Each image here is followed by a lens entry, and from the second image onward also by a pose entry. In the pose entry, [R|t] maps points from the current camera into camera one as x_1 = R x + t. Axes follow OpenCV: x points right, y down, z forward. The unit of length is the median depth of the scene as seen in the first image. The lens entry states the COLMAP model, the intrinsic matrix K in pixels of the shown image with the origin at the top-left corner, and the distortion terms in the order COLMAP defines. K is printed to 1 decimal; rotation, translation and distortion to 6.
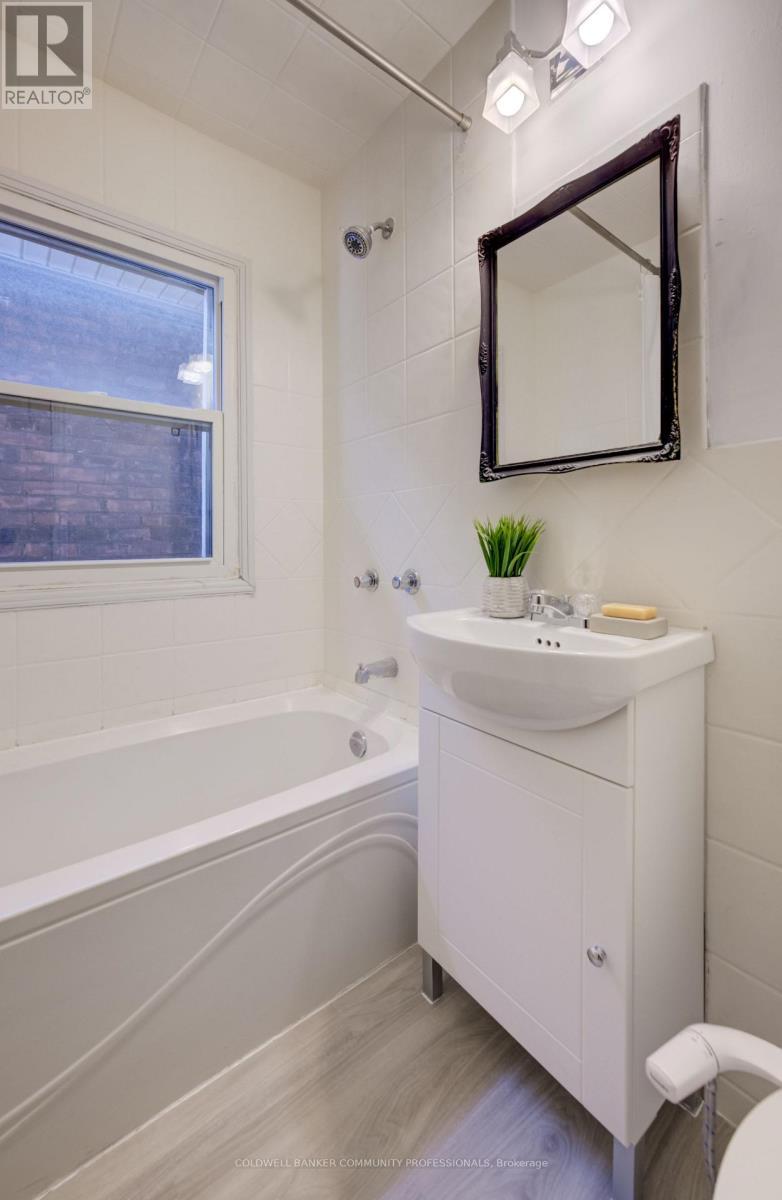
lens RADIAL K [[488.6, 0, 360.0], [0, 488.6, 542.9], [0, 0, 1]] dist [-0.001365, 0.000447]
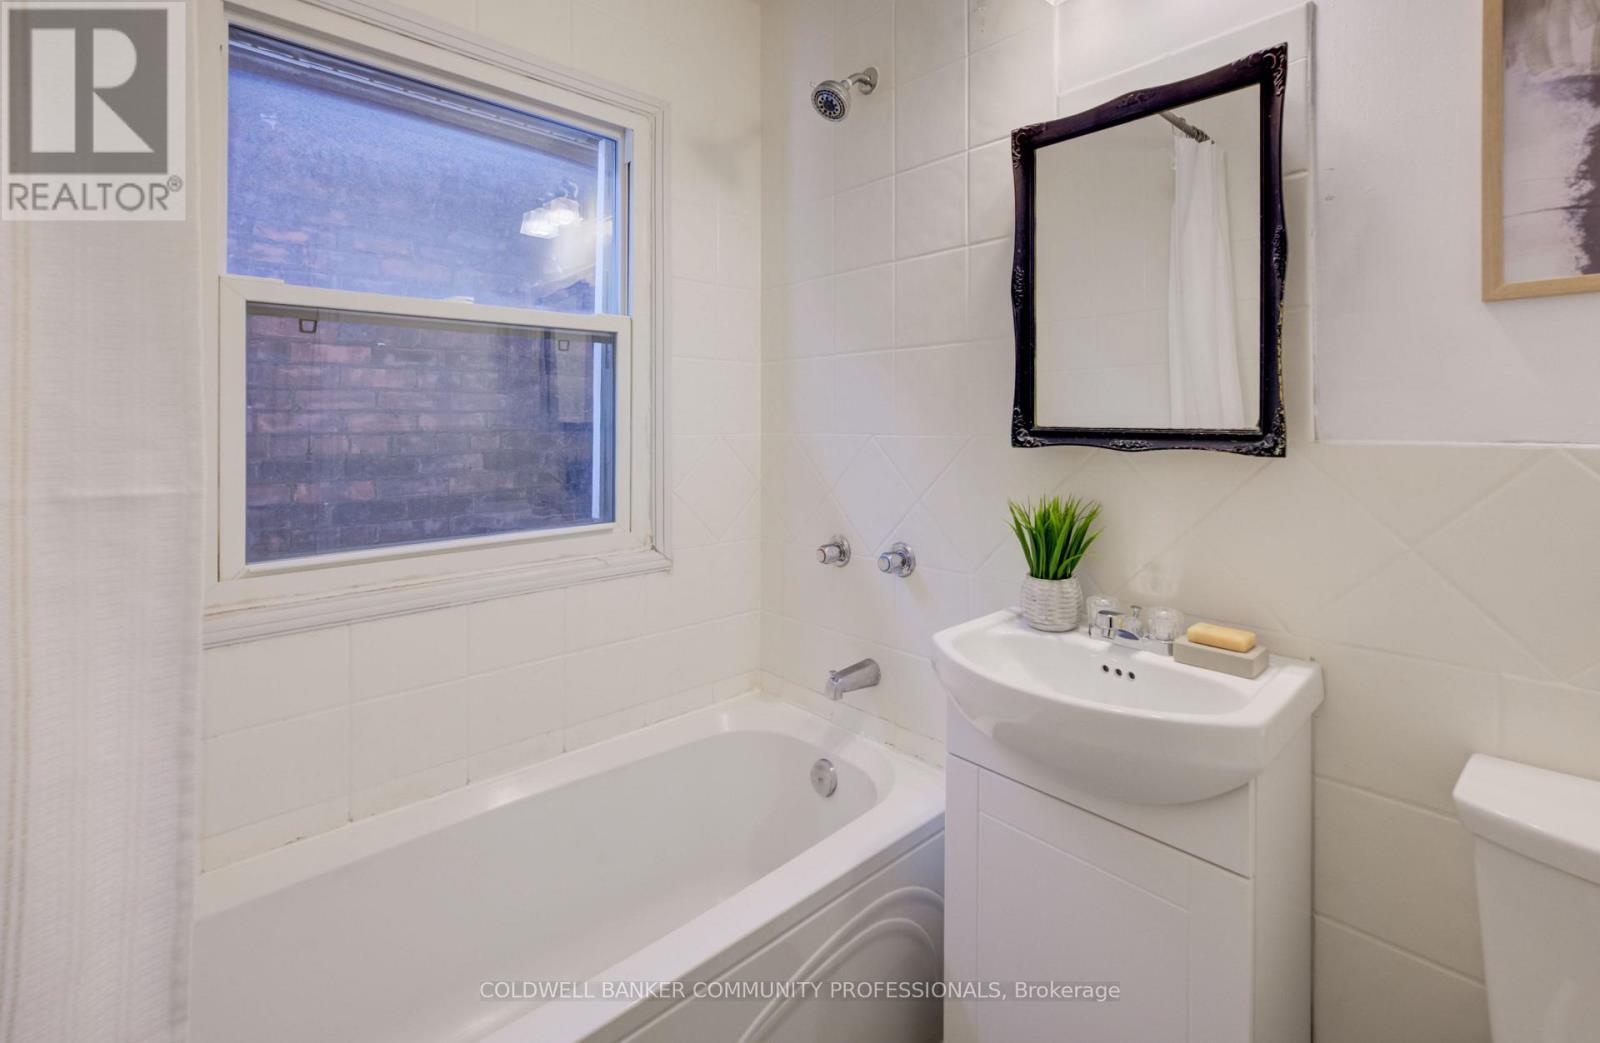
lens RADIAL K [[709.1, 0, 803.6], [0, 709.1, 416.8], [0, 0, 1]] dist [0.000217, 0.000080]
pose [[0.994092, 0.000827, 0.108534, -0.179308], [-0.000304, 0.999988, -0.004830, -0.148067], [-0.108537, 0.004769, 0.994081, -0.063083]]
